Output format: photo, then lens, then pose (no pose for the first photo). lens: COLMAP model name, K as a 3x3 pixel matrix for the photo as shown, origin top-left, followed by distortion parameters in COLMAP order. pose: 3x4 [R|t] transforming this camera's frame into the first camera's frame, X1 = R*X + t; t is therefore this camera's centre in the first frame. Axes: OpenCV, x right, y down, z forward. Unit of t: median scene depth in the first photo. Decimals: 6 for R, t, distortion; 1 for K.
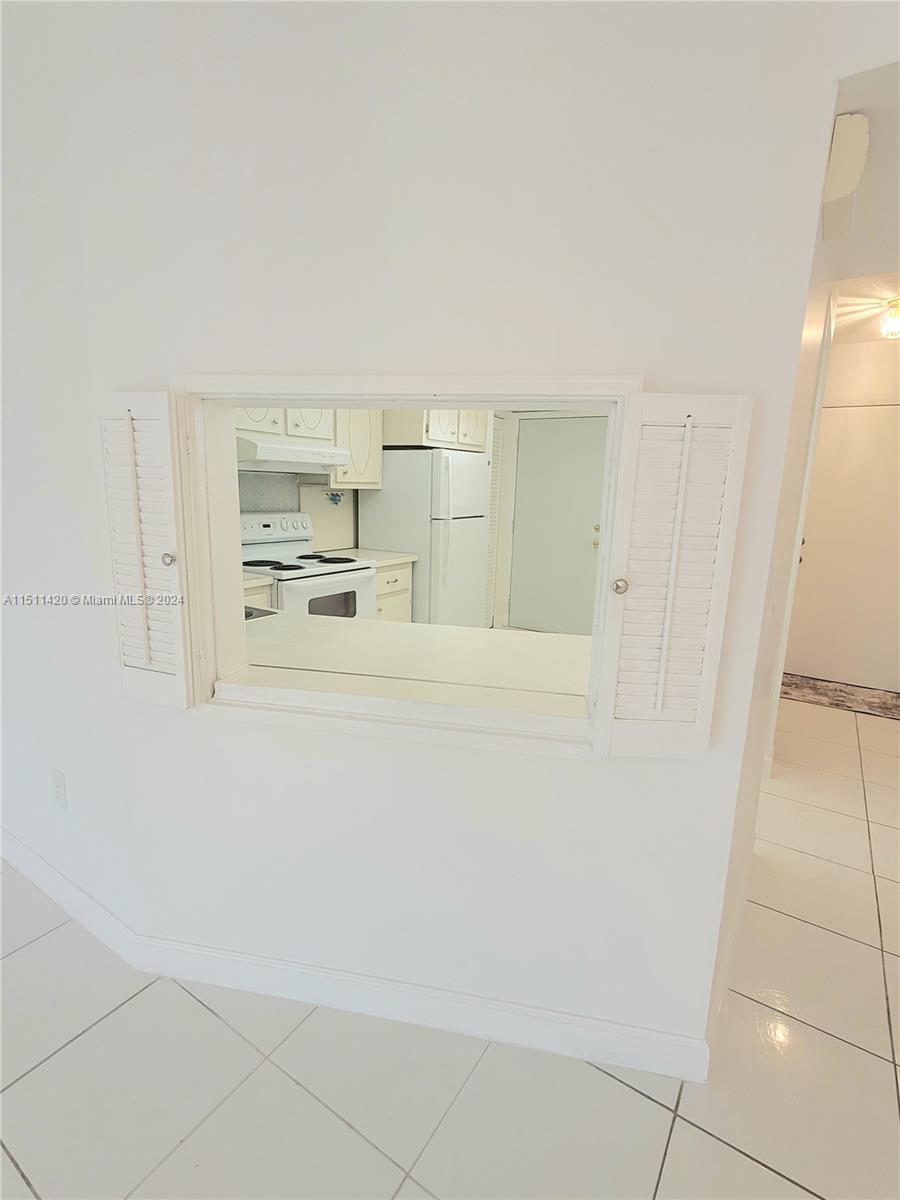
lens RADIAL K [[576.2, 0, 450.2], [0, 576.2, 600.9], [0, 0, 1]] dist [-0.002588, -0.001304]
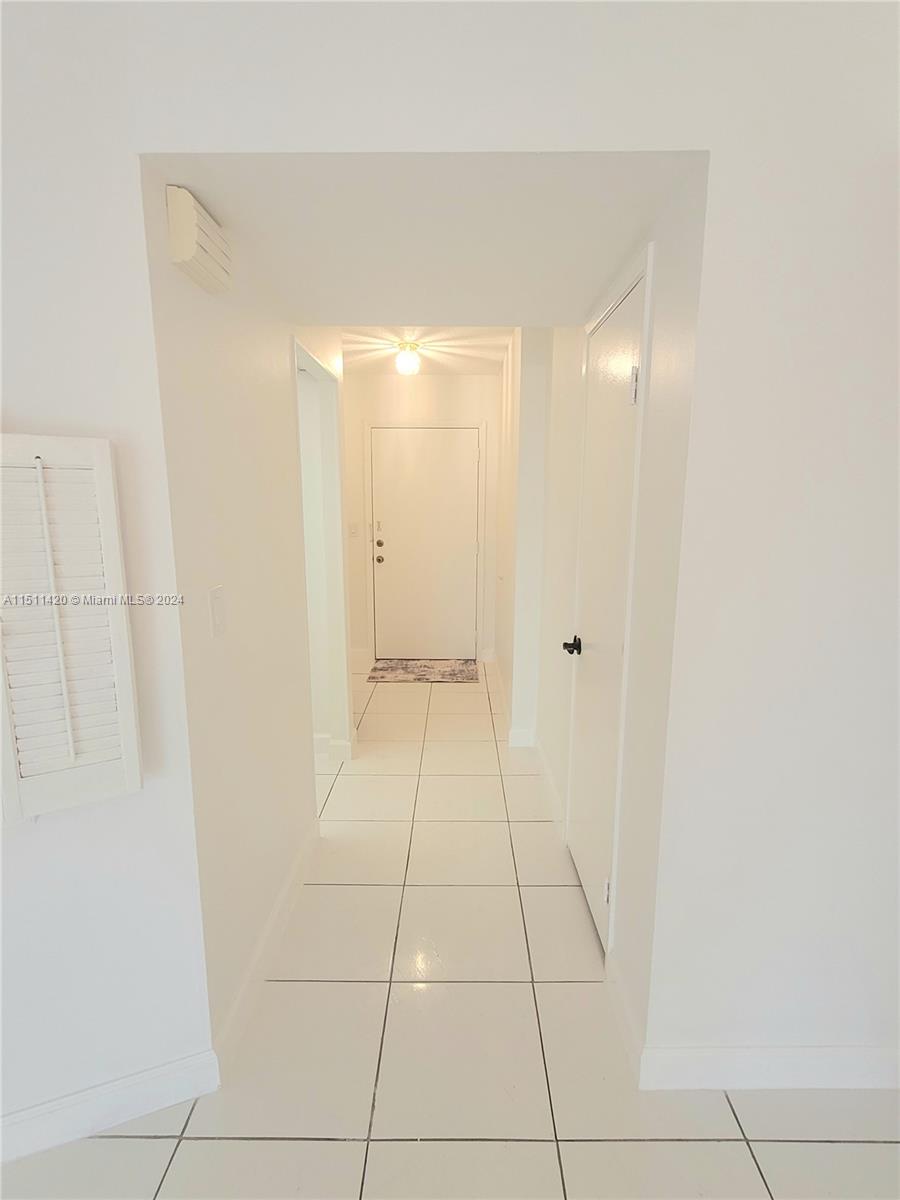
lens RADIAL K [[576.2, 0, 451.0], [0, 576.2, 600.5], [0, 0, 1]] dist [-0.002588, -0.001304]
pose [[0.838296, -0.122791, 0.531209, 0.116988], [0.127787, 0.991420, 0.027511, -0.004602], [-0.530029, 0.044819, 0.846794, -0.048210]]
